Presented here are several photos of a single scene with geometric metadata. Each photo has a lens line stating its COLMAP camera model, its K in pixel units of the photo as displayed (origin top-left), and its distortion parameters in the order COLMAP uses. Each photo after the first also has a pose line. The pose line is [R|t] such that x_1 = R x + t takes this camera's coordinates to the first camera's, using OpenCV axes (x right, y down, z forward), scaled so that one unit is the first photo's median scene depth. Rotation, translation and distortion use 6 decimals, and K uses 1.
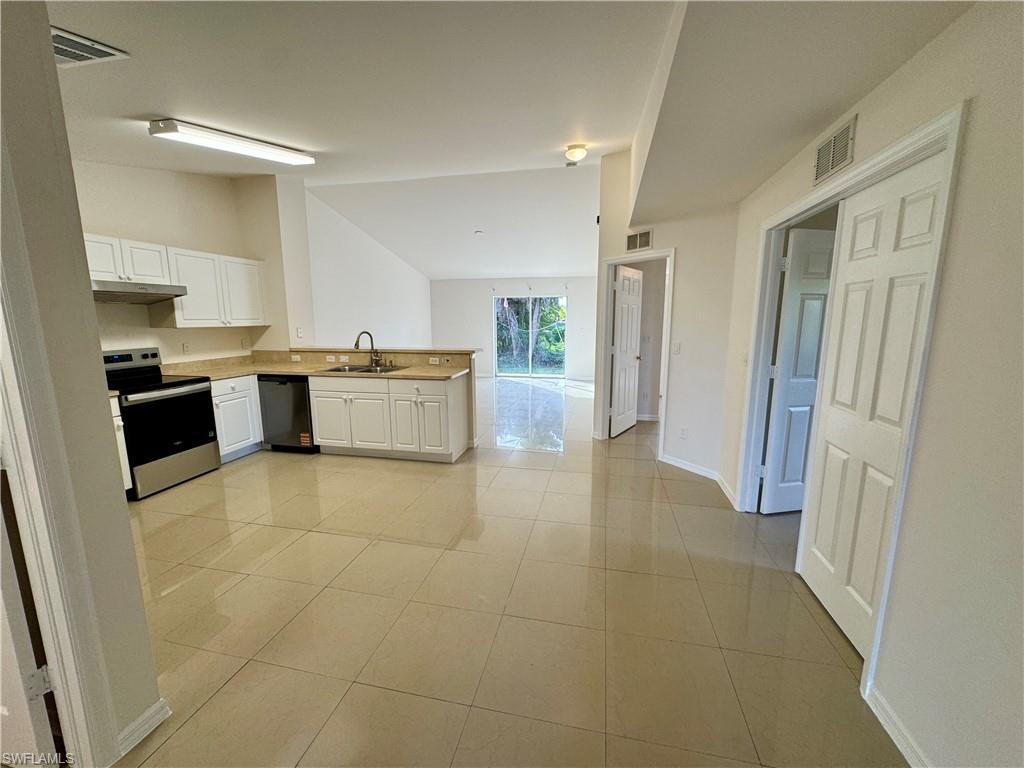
lens RADIAL K [[413.1, 0, 508.5], [0, 413.1, 388.8], [0, 0, 1]] dist [0.015254, 0.000240]
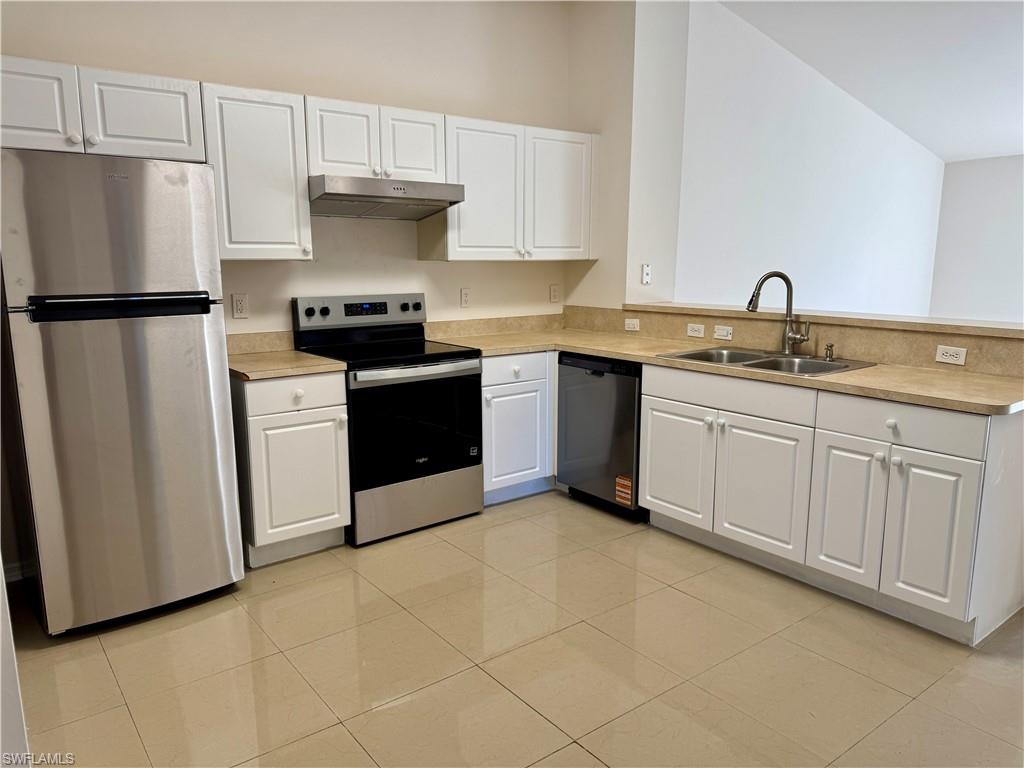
lens RADIAL K [[721.4, 0, 503.6], [0, 721.4, 389.1], [0, 0, 1]] dist [0.031917, -0.027286]
pose [[0.766531, 0.121846, -0.630543, -0.080327], [-0.114522, 0.992034, 0.052479, -0.028228], [0.631914, 0.031984, 0.774379, 0.260993]]
